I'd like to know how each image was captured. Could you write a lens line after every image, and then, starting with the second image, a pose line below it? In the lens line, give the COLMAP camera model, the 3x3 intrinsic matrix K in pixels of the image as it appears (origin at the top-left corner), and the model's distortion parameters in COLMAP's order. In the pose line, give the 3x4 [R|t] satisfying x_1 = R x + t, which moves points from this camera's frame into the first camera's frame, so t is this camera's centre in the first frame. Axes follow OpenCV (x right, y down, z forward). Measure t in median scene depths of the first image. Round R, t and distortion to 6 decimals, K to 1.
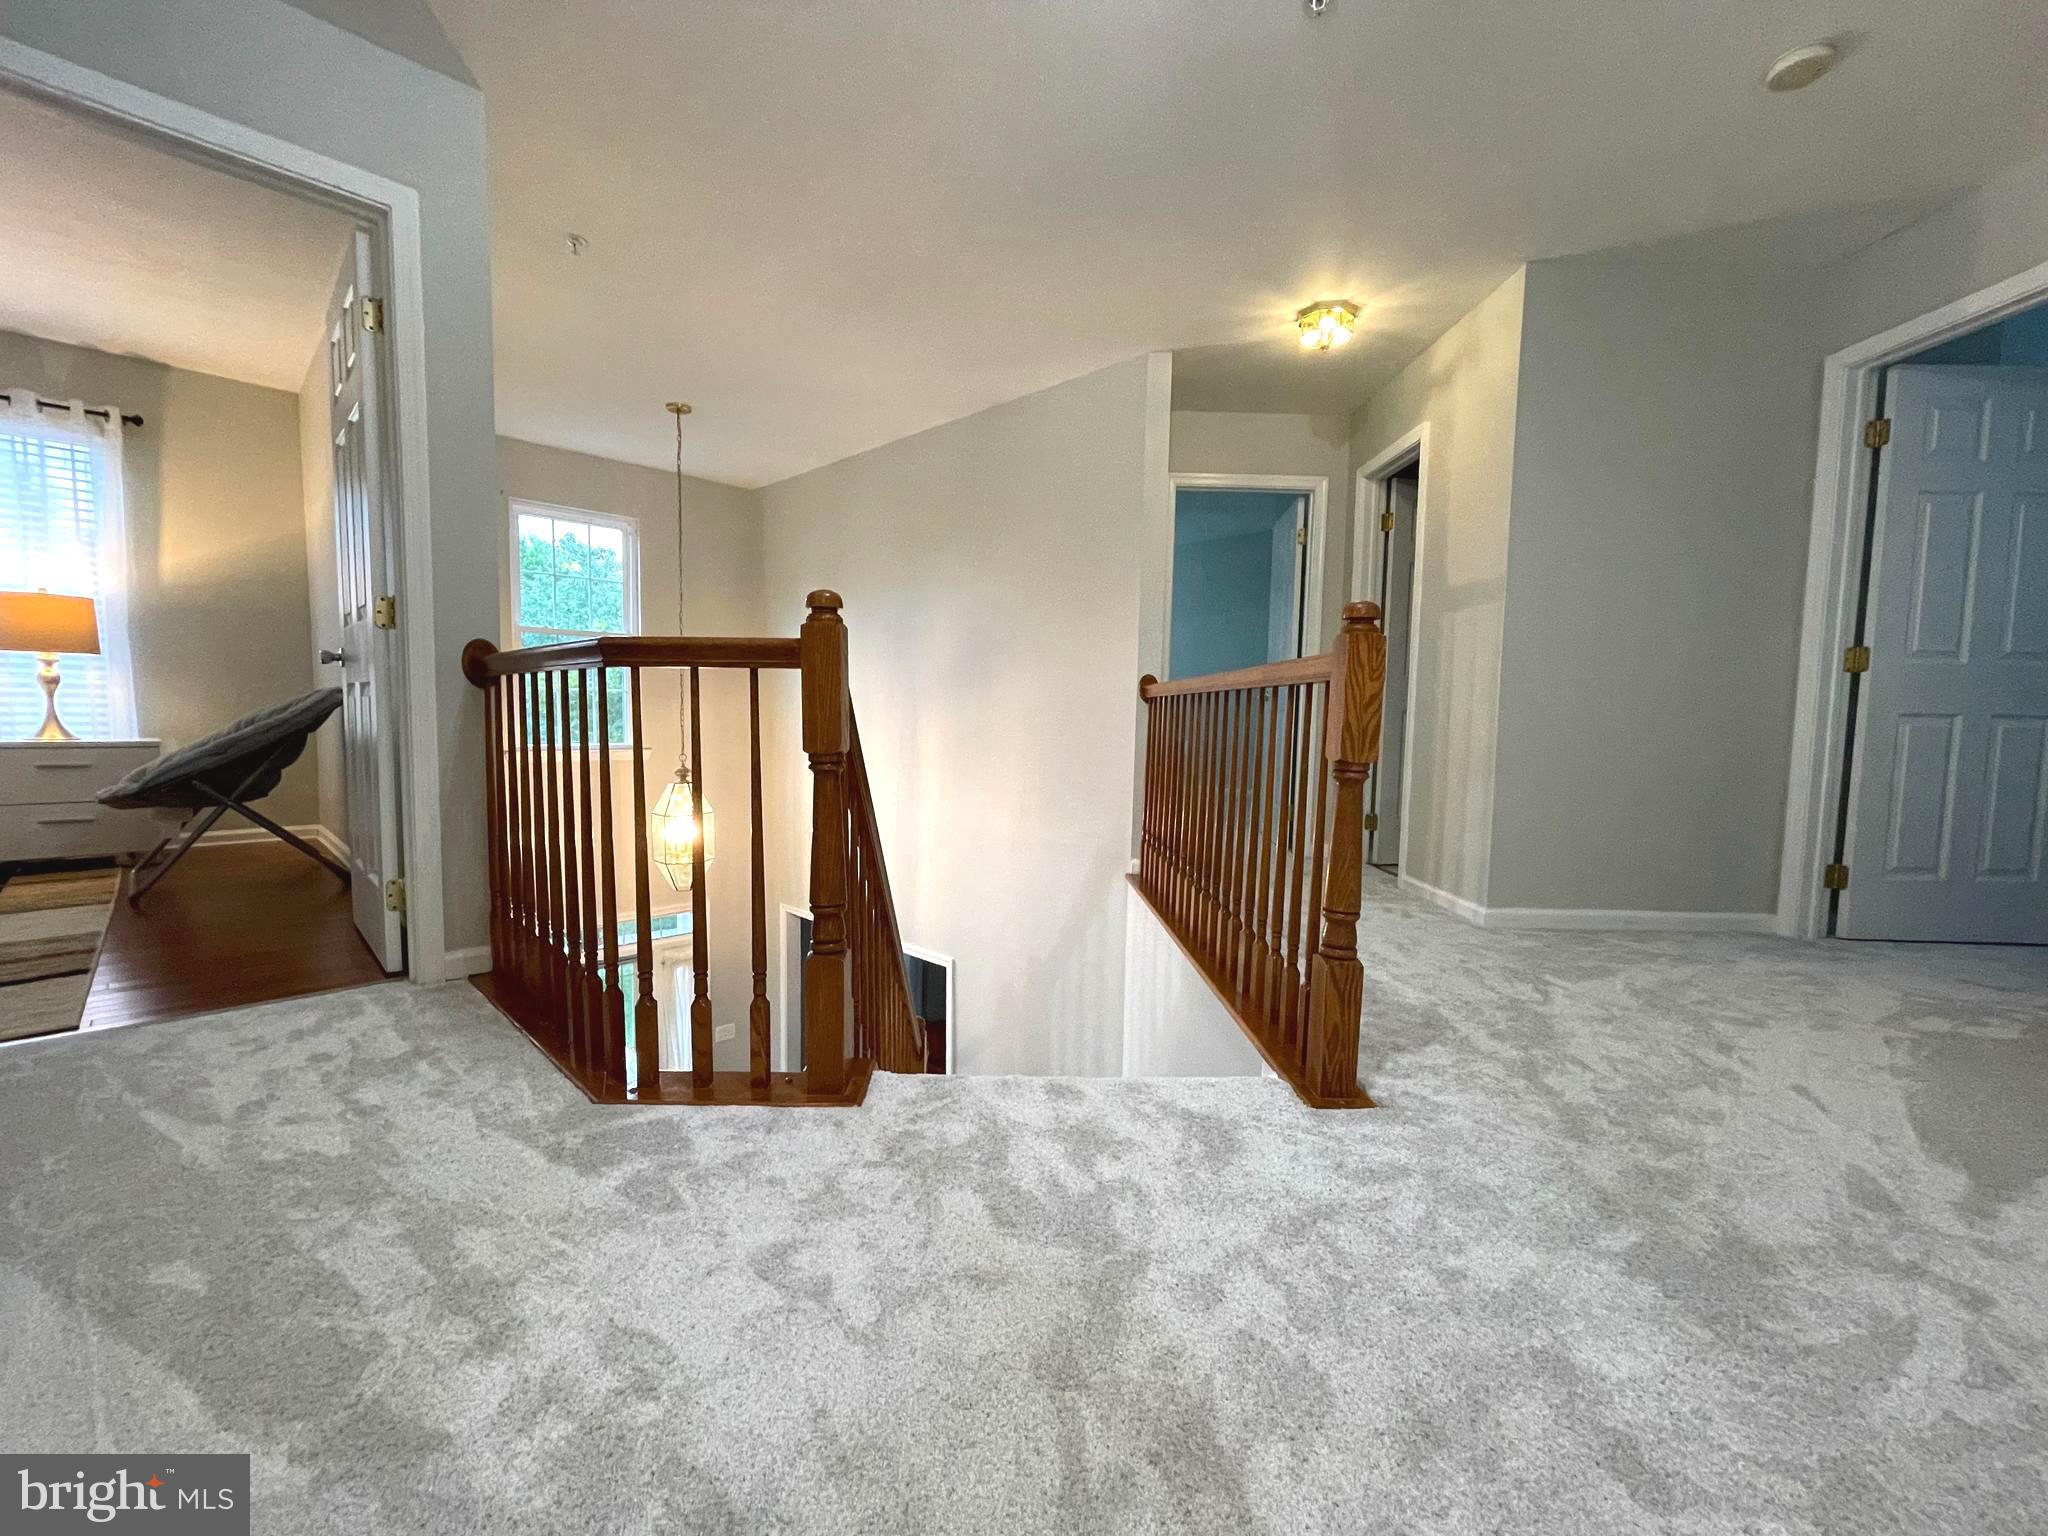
lens RADIAL K [[833.5, 0, 1020.4], [0, 833.5, 774.5], [0, 0, 1]] dist [-0.001355, 0.000289]
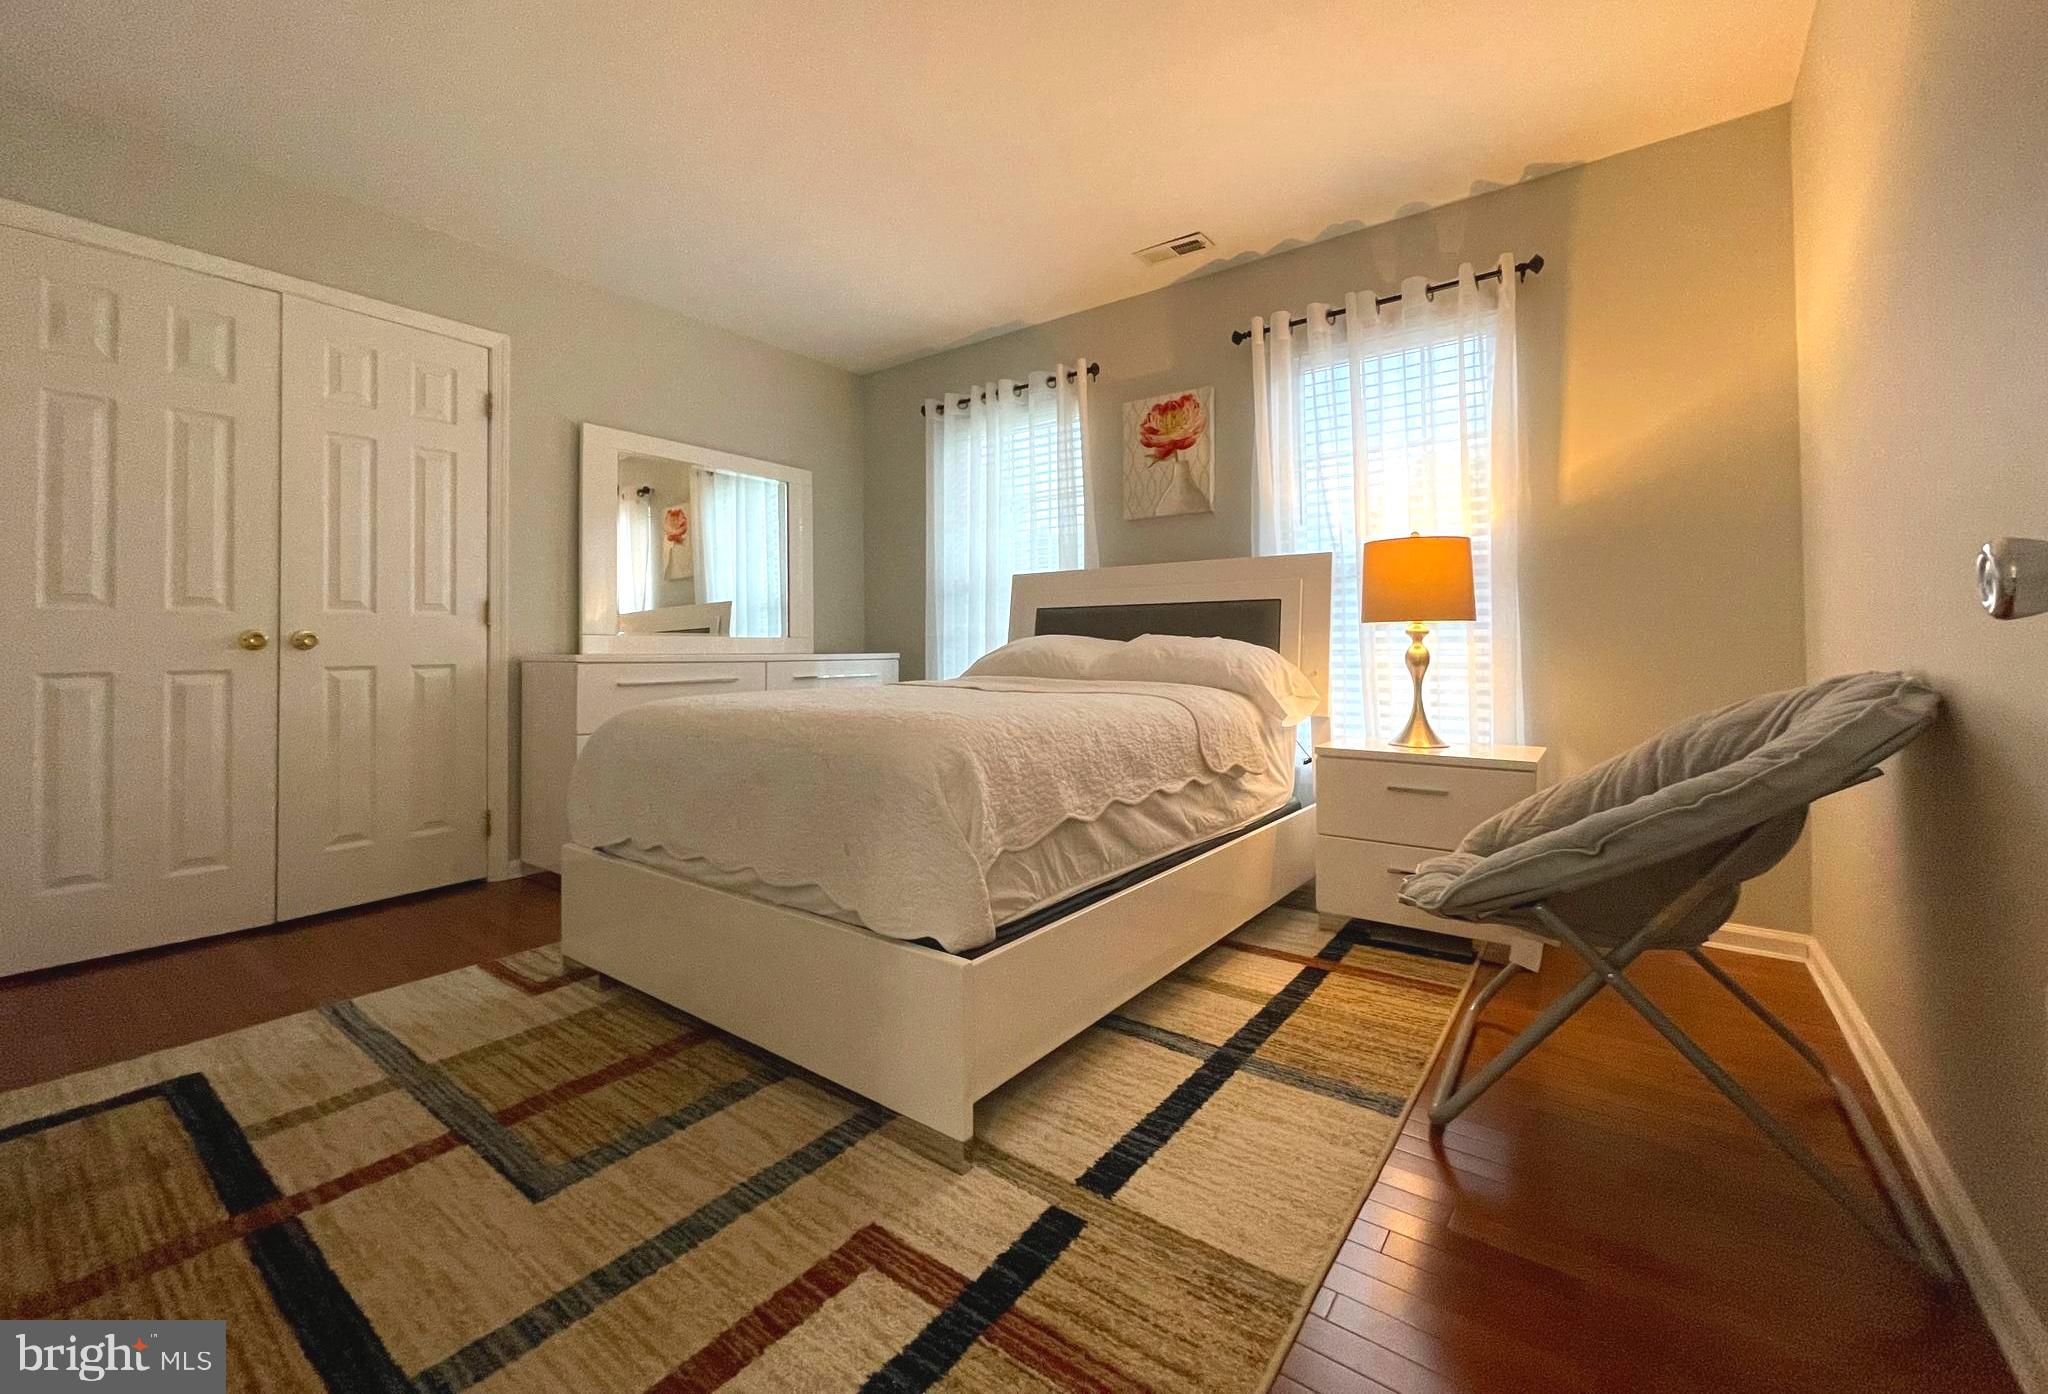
lens RADIAL K [[827.5, 0, 1018.6], [0, 827.5, 631.5], [0, 0, 1]] dist [0.000717, 0.000151]
pose [[0.133072, -0.036486, -0.990435, -0.485151], [-0.066575, 0.996736, -0.045662, -0.078519], [0.988868, 0.072014, 0.130208, 0.541187]]
